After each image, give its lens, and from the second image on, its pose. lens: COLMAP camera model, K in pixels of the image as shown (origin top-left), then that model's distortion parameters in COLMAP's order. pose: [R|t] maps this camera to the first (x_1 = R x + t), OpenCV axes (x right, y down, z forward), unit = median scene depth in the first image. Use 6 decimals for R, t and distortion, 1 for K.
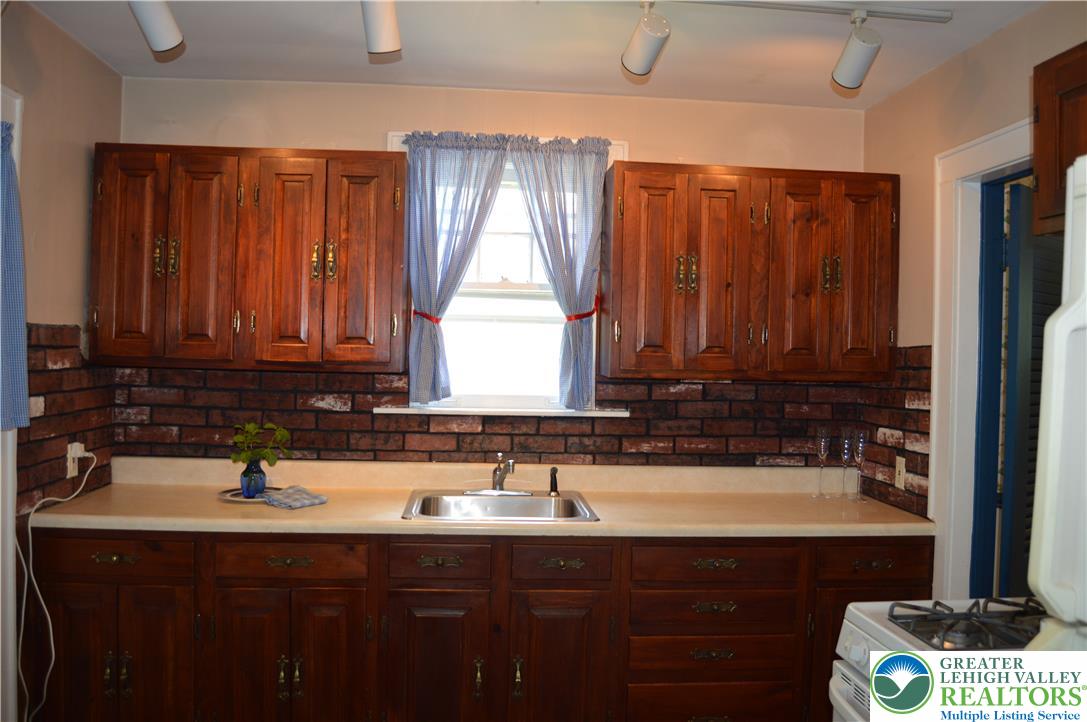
lens RADIAL K [[858.3, 0, 540.5], [0, 858.3, 358.4], [0, 0, 1]] dist [-0.090390, 0.028314]
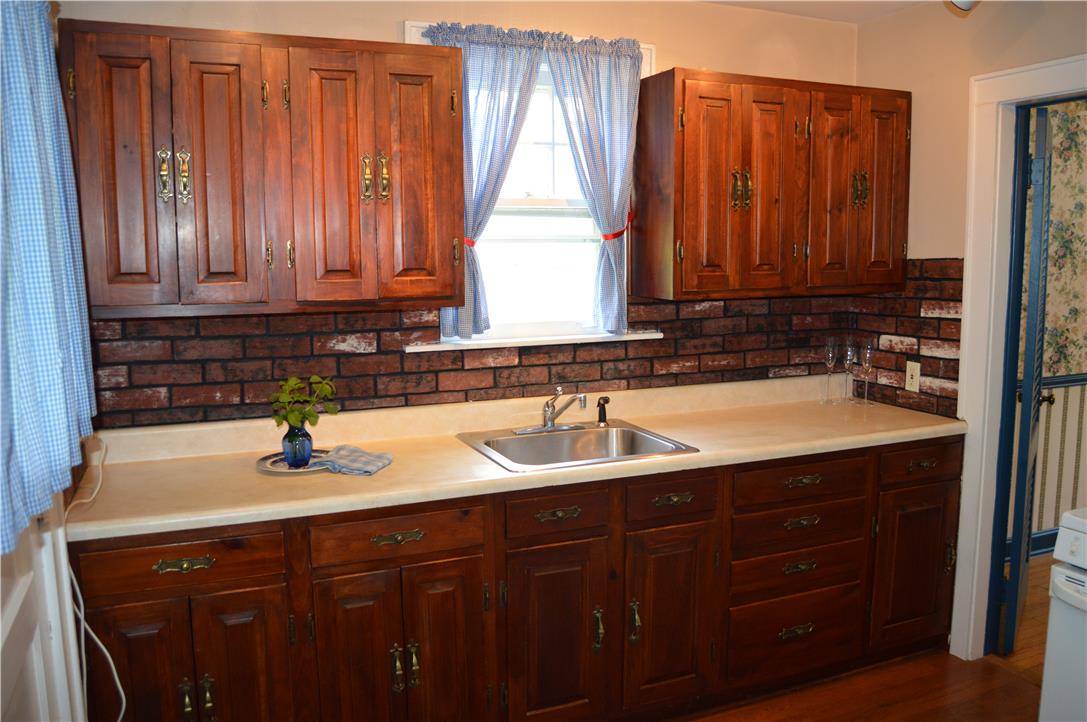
lens RADIAL K [[858.3, 0, 543.0], [0, 858.3, 361.6], [0, 0, 1]] dist [-0.090390, 0.028314]
pose [[0.947589, -0.070665, 0.311579, -0.352181], [0.032484, 0.991489, 0.126073, -0.034267], [-0.317837, -0.109344, 0.941819, 0.138136]]
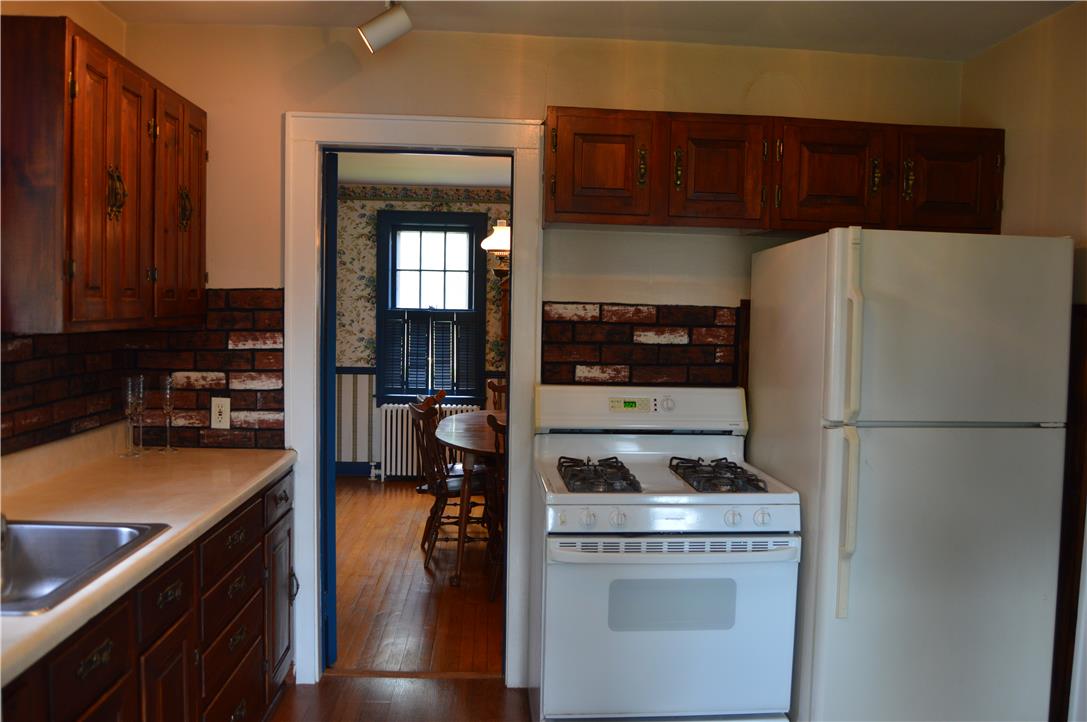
lens RADIAL K [[858.3, 0, 543.6], [0, 858.3, 358.0], [0, 0, 1]] dist [-0.090390, 0.028314]
pose [[0.015098, -0.078118, 0.996830, -0.574413], [-0.012215, 0.996855, 0.078305, -0.015002], [-0.999811, -0.013358, 0.014097, 0.596103]]
